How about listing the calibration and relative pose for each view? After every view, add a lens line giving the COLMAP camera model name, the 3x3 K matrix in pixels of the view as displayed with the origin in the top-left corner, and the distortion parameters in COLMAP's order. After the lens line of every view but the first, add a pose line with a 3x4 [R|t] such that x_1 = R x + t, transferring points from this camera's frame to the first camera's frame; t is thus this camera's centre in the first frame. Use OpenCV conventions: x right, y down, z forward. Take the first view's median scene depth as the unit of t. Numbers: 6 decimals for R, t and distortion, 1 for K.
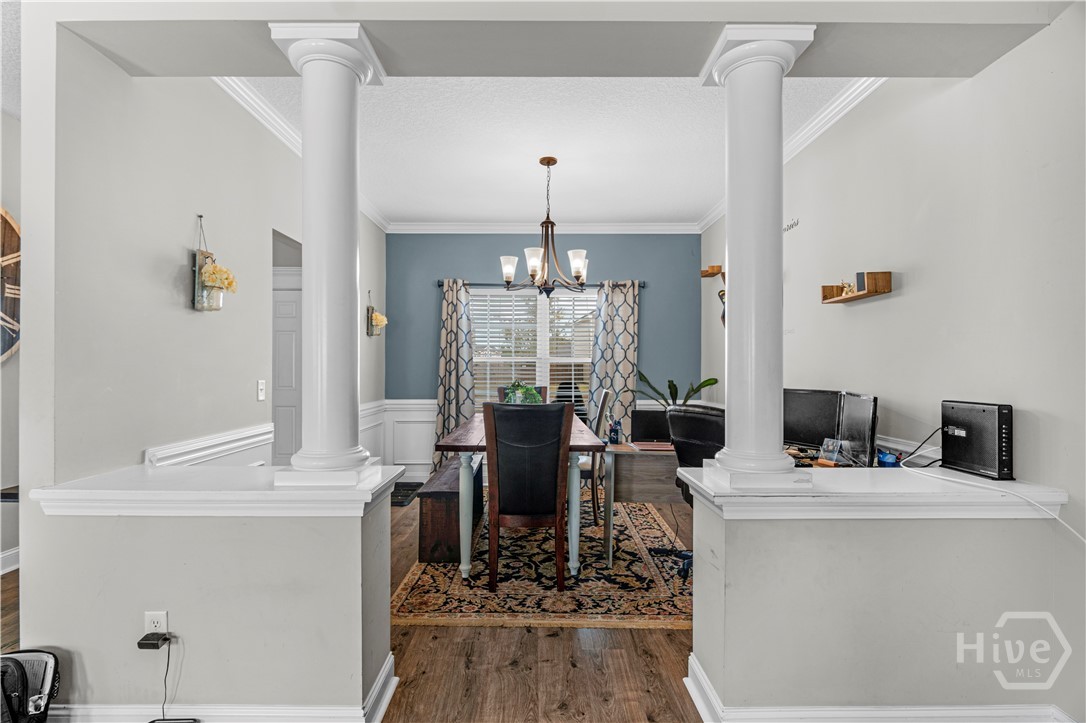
lens RADIAL K [[527.2, 0, 540.3], [0, 527.2, 366.8], [0, 0, 1]] dist [-0.000853, -0.008984]
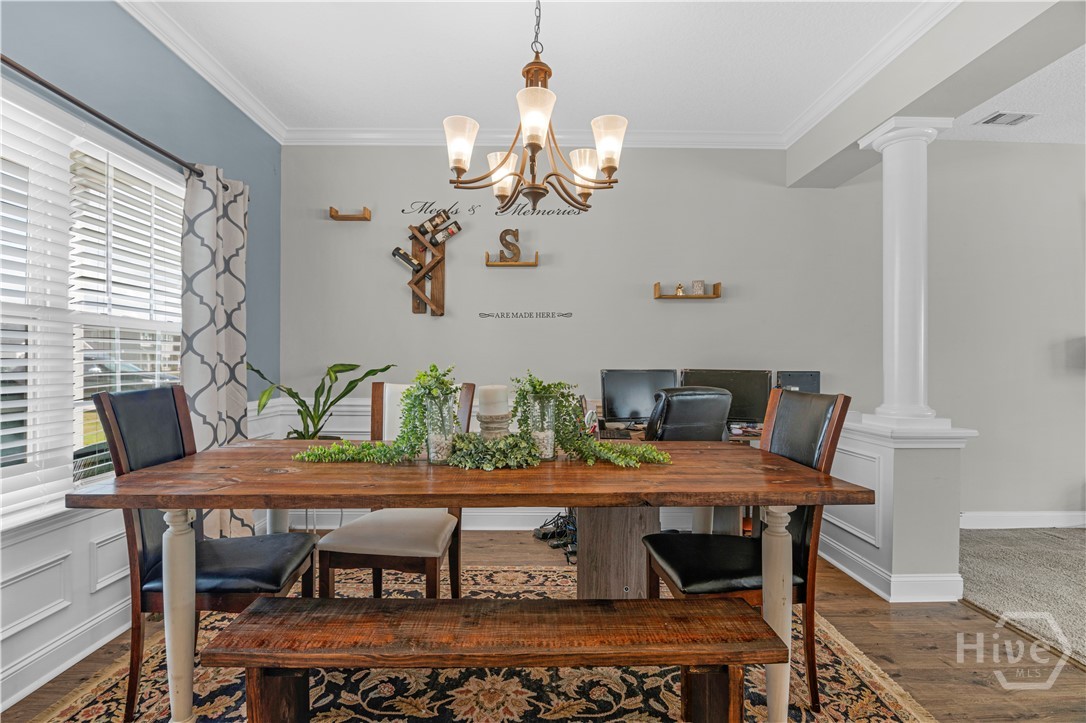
lens RADIAL K [[527.2, 0, 540.3], [0, 527.2, 366.8], [0, 0, 1]] dist [-0.000853, -0.008984]
pose [[-0.008004, -0.000322, 0.999968, -0.534029], [-0.007310, 0.999973, 0.000263, 0.032158], [-0.999941, -0.007308, -0.008006, 1.033807]]
